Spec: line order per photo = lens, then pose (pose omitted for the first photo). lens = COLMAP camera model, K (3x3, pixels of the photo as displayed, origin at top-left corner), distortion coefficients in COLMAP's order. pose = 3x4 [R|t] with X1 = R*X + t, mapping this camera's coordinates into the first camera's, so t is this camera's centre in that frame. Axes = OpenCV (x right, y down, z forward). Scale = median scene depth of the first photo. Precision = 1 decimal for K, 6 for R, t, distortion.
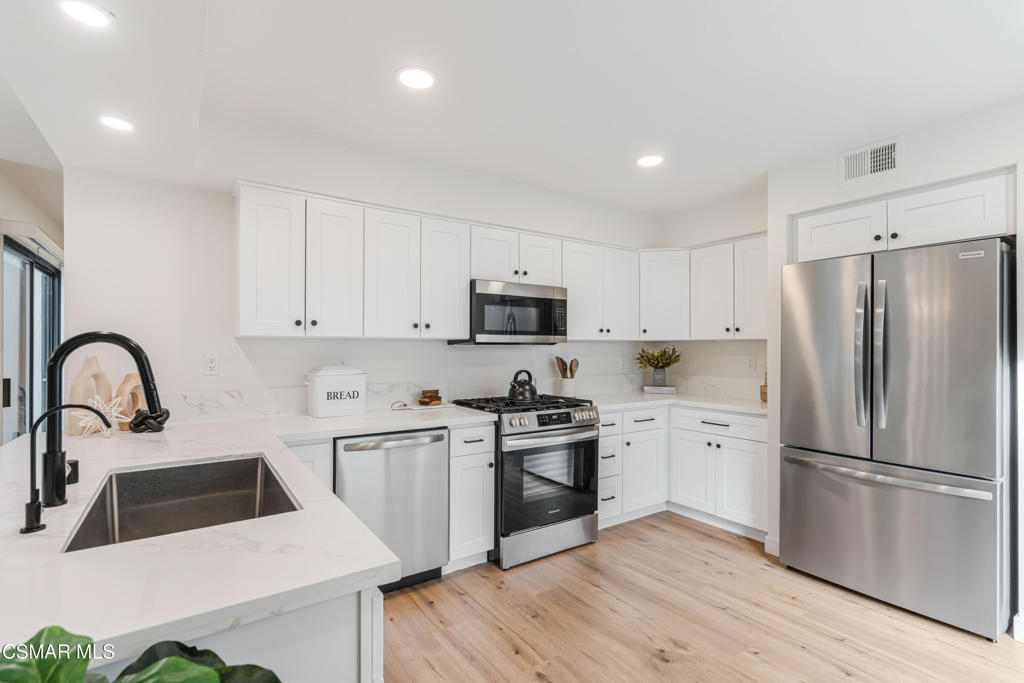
lens RADIAL K [[475.1, 0, 518.3], [0, 475.1, 343.6], [0, 0, 1]] dist [-0.001787, 0.001300]
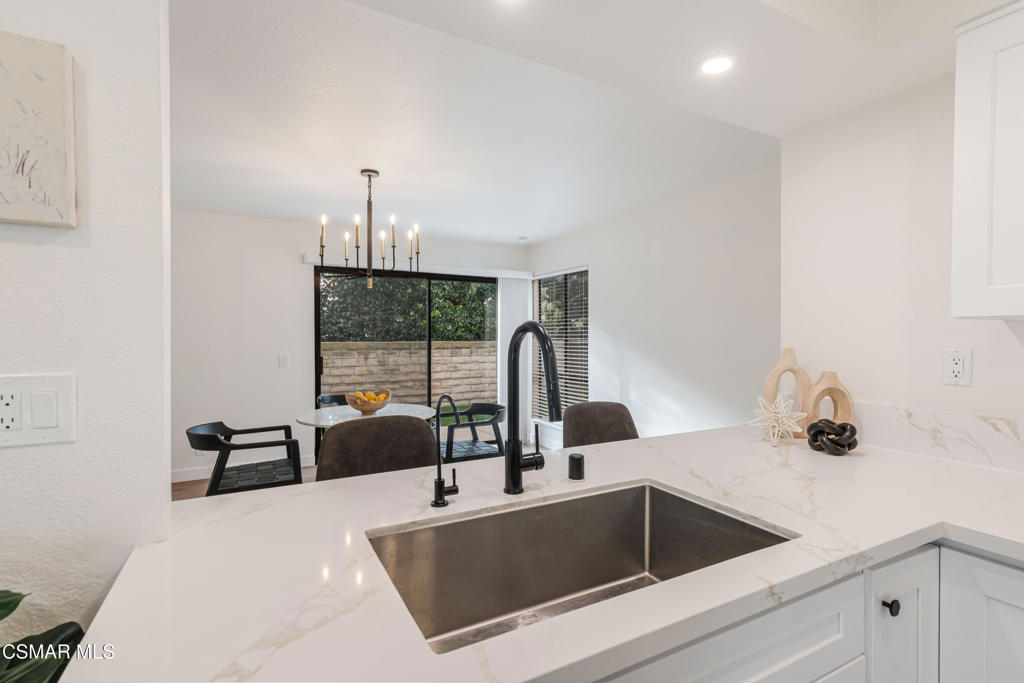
lens RADIAL K [[482.6, 0, 505.6], [0, 482.6, 343.1], [0, 0, 1]] dist [0.003311, 0.001129]
pose [[-0.119730, 0.016828, -0.992664, 0.022172], [0.004719, 0.999855, 0.016380, 0.000591], [0.992795, -0.002724, -0.119792, 0.469145]]
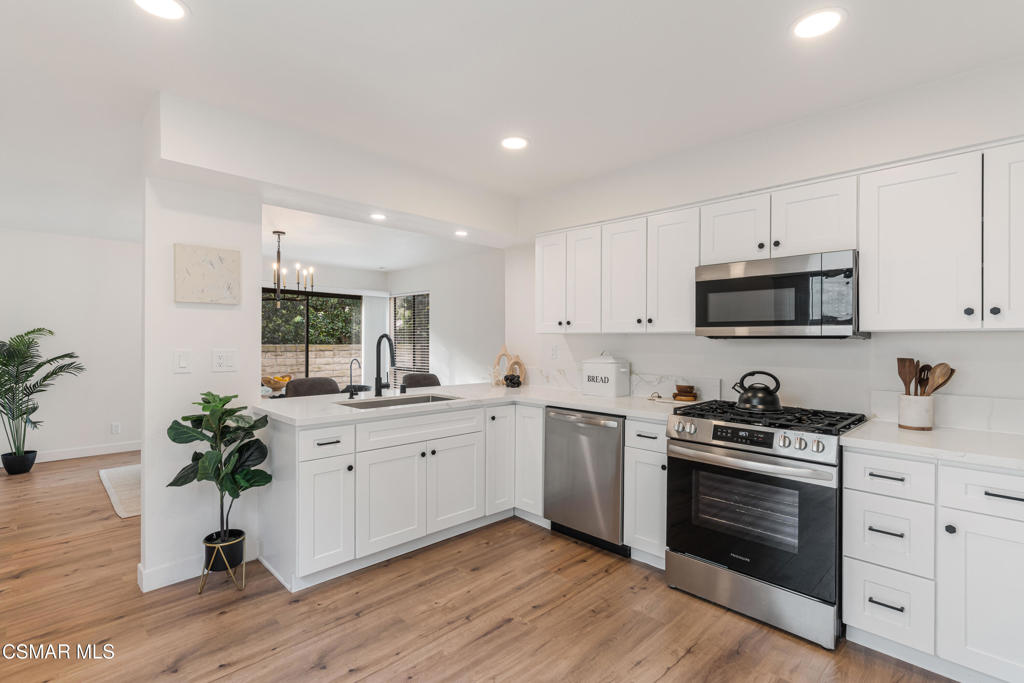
lens RADIAL K [[482.6, 0, 511.1], [0, 482.6, 338.6], [0, 0, 1]] dist [0.003311, 0.001129]
pose [[0.176759, -0.002372, -0.984251, 0.824349], [0.001528, 0.999997, -0.002135, 0.003624], [0.984253, -0.001127, 0.176762, 0.535668]]
